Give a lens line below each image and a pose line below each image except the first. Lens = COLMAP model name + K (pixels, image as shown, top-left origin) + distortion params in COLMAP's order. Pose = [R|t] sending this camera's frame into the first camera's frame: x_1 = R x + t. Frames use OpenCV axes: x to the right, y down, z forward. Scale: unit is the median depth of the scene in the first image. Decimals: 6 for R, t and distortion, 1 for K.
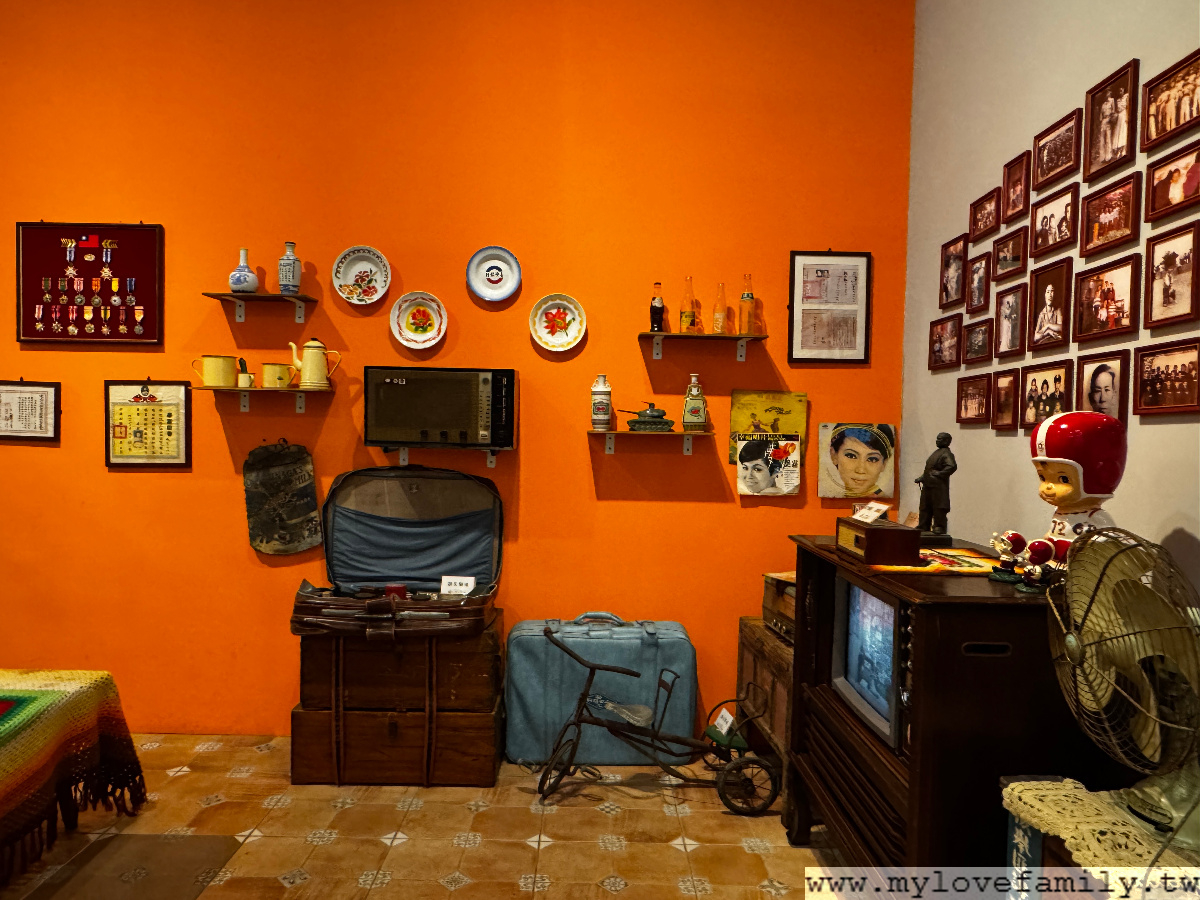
lens RADIAL K [[770.8, 0, 600.7], [0, 770.8, 452.3], [0, 0, 1]] dist [0.003799, 0.000084]
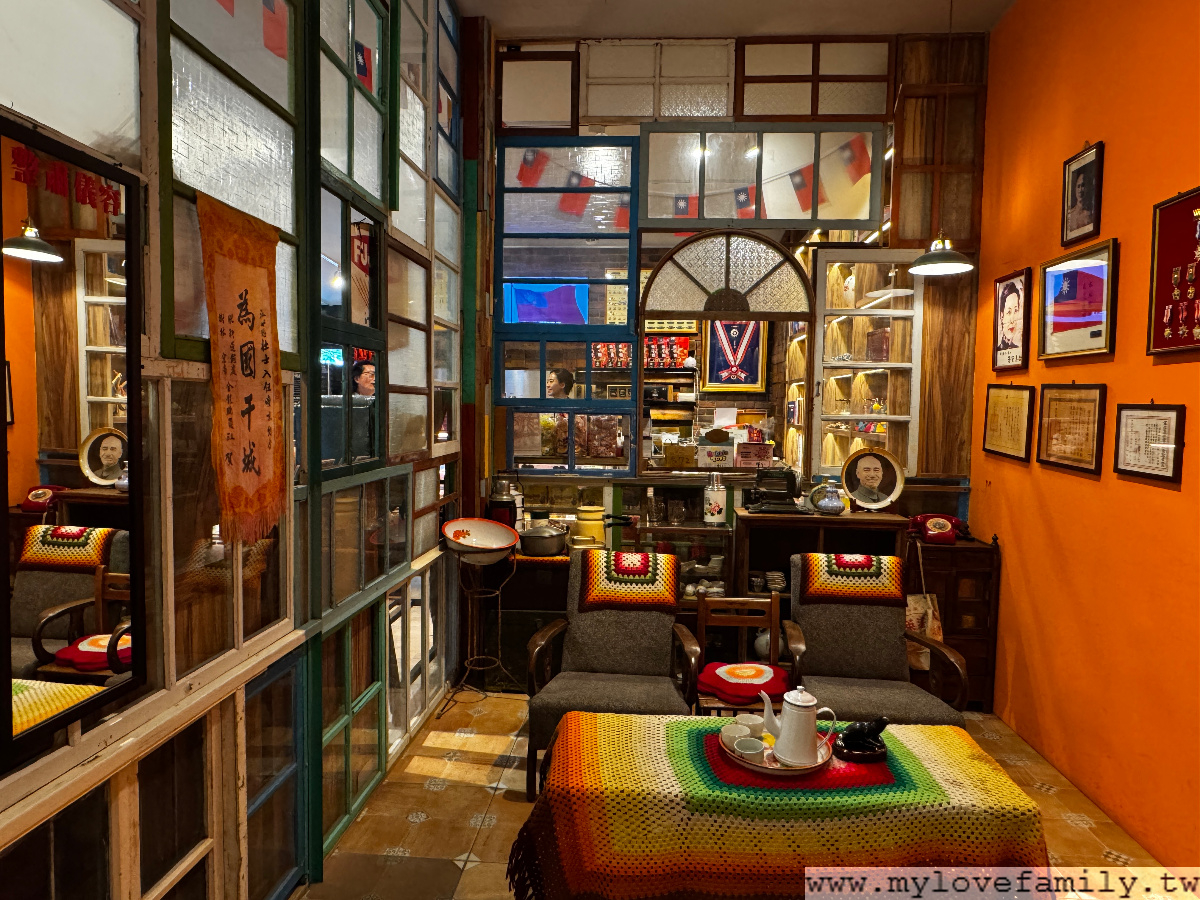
lens RADIAL K [[770.8, 0, 599.2], [0, 770.8, 449.3], [0, 0, 1]] dist [0.003799, 0.000084]
pose [[-0.091816, 0.040589, -0.994948, 0.097242], [-0.043312, 0.998061, 0.044713, -0.057058], [0.994834, 0.047198, -0.089880, 0.510326]]
